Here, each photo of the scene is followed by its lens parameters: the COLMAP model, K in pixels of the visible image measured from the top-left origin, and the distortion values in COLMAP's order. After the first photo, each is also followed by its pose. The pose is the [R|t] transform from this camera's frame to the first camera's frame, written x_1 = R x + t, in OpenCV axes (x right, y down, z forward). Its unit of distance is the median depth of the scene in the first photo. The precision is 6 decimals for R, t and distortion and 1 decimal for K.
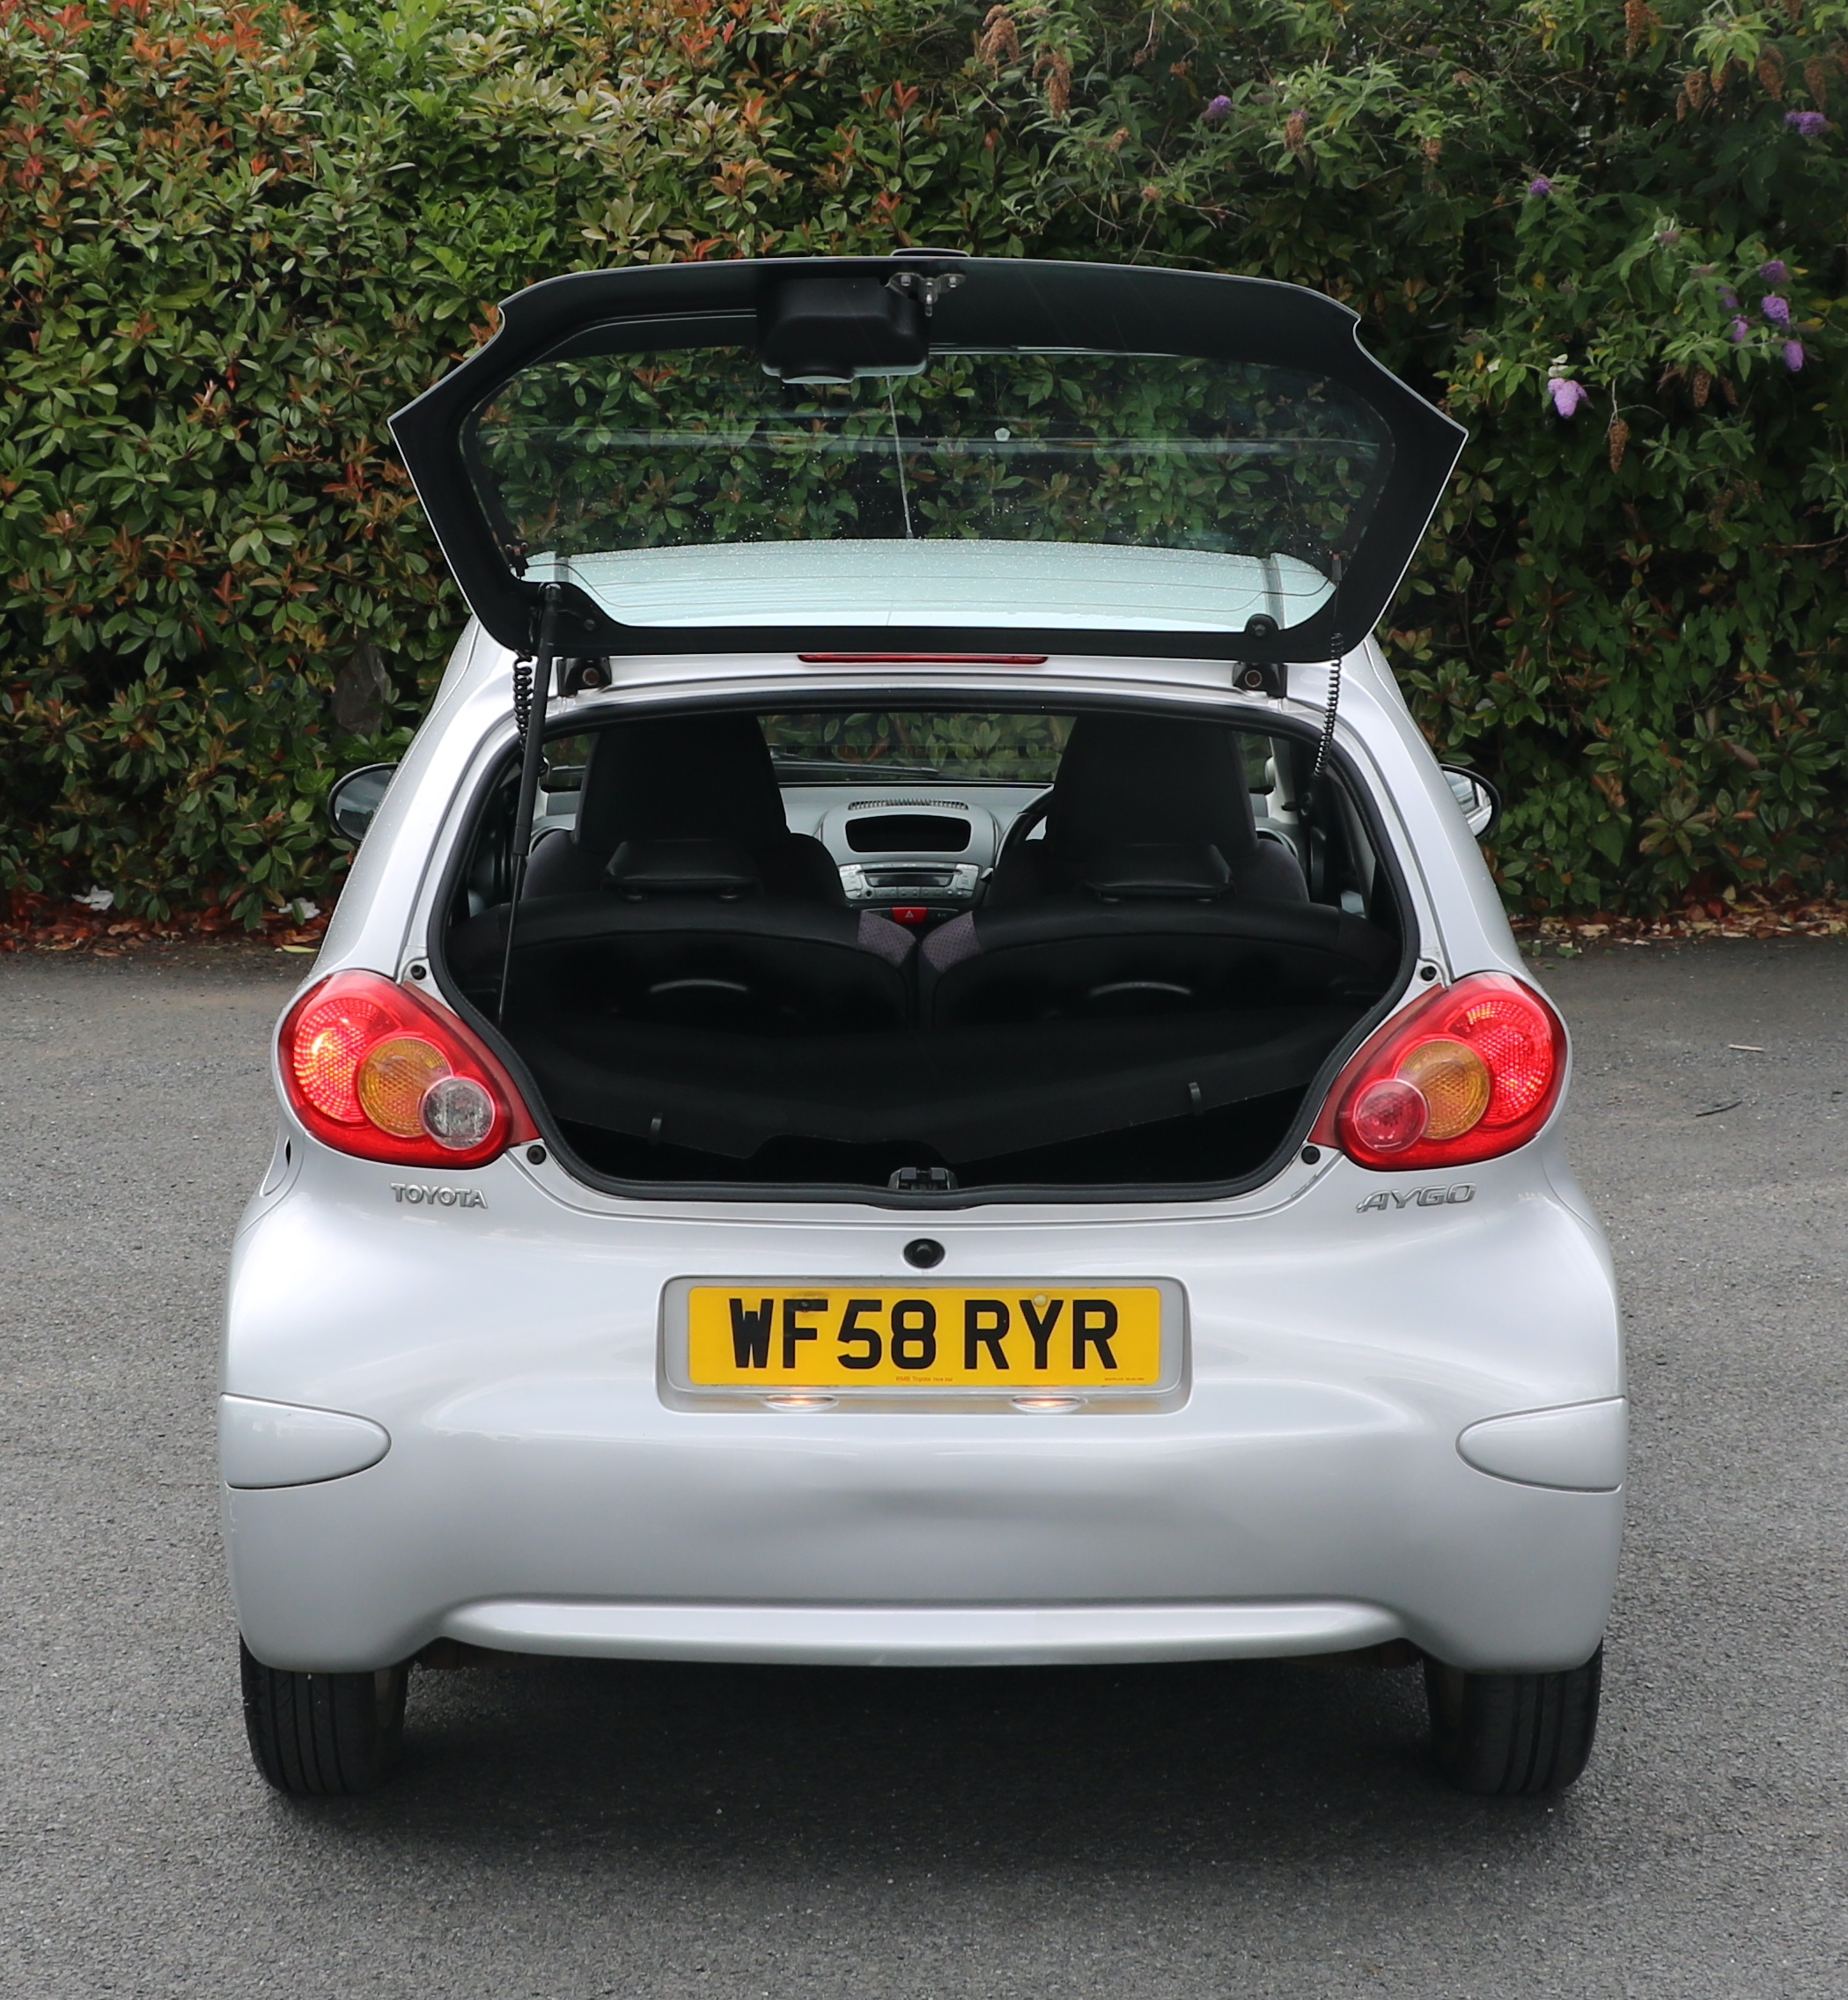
lens RADIAL K [[4052.6, 0, 946.5], [0, 4052.6, 1050.5], [0, 0, 1]] dist [-0.147036, 0.358224]
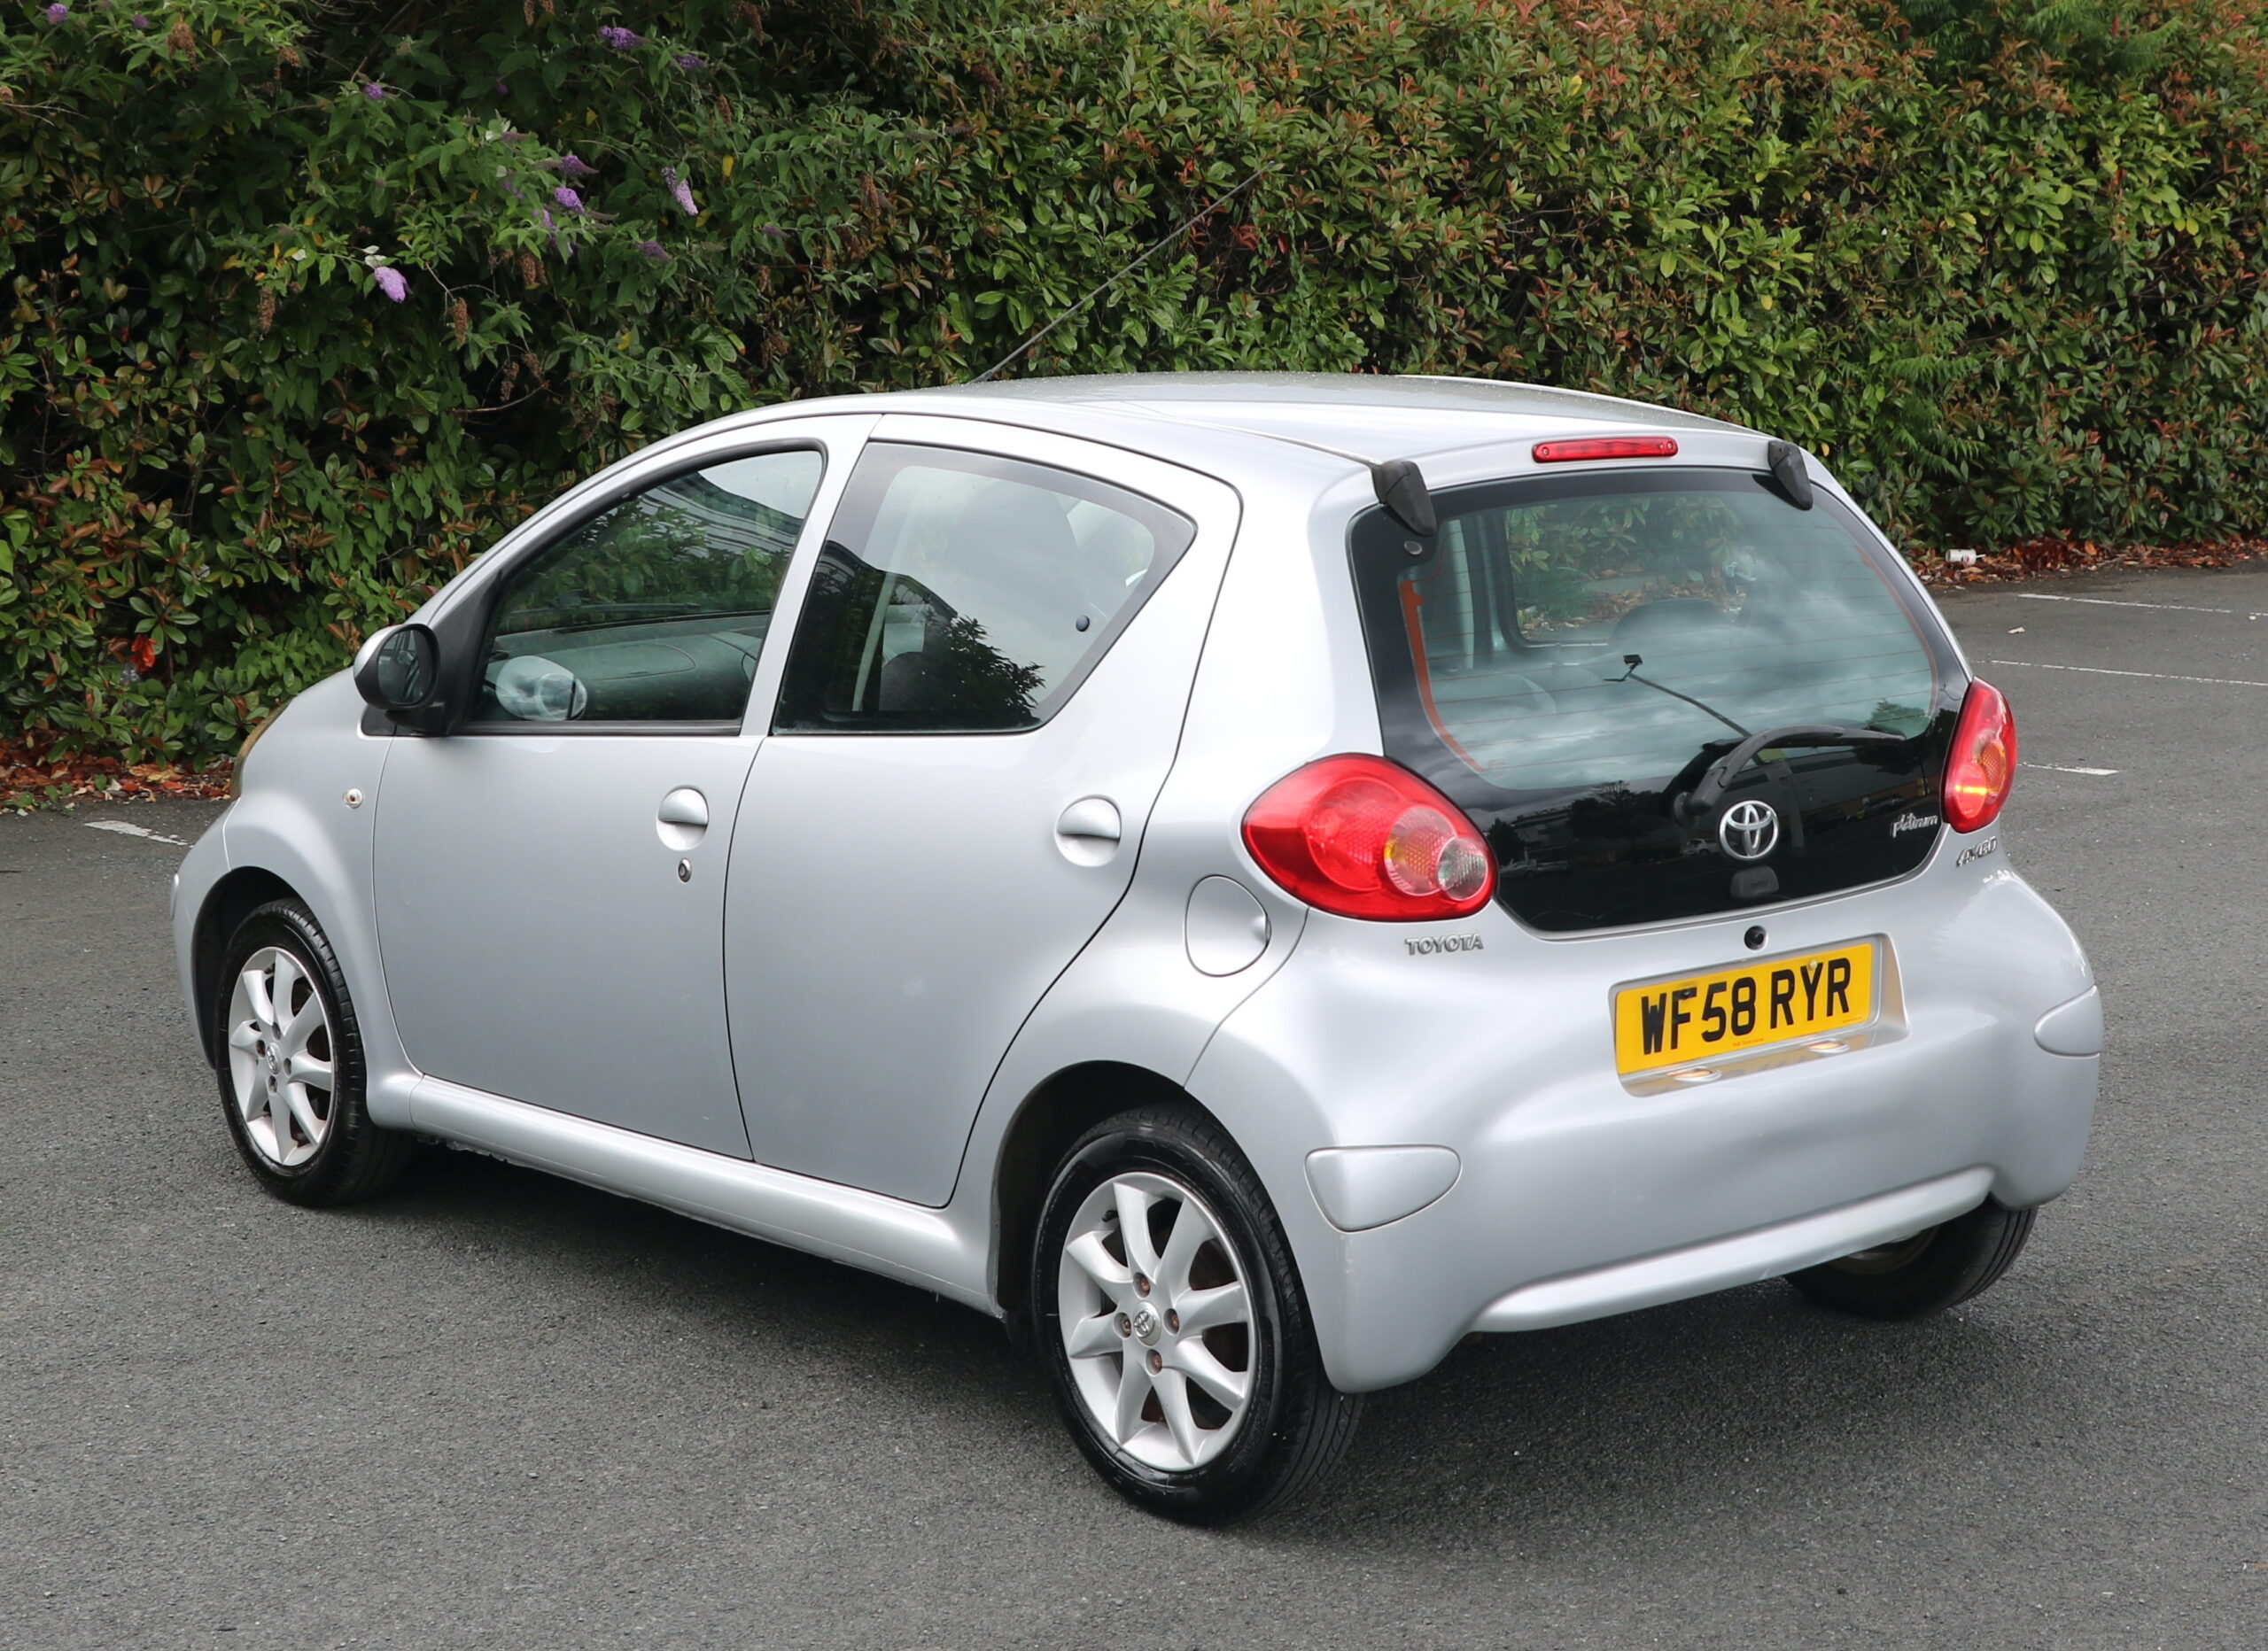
lens RADIAL K [[3631.0, 0, 1134.0], [0, 3631.0, 825.5], [0, 0, 1]] dist [-0.051795, 0.003934]
pose [[0.774408, -0.106389, 0.623678, -0.338973], [0.117521, 0.992794, 0.023431, -0.012685], [-0.621676, 0.055149, 0.781330, 0.107455]]
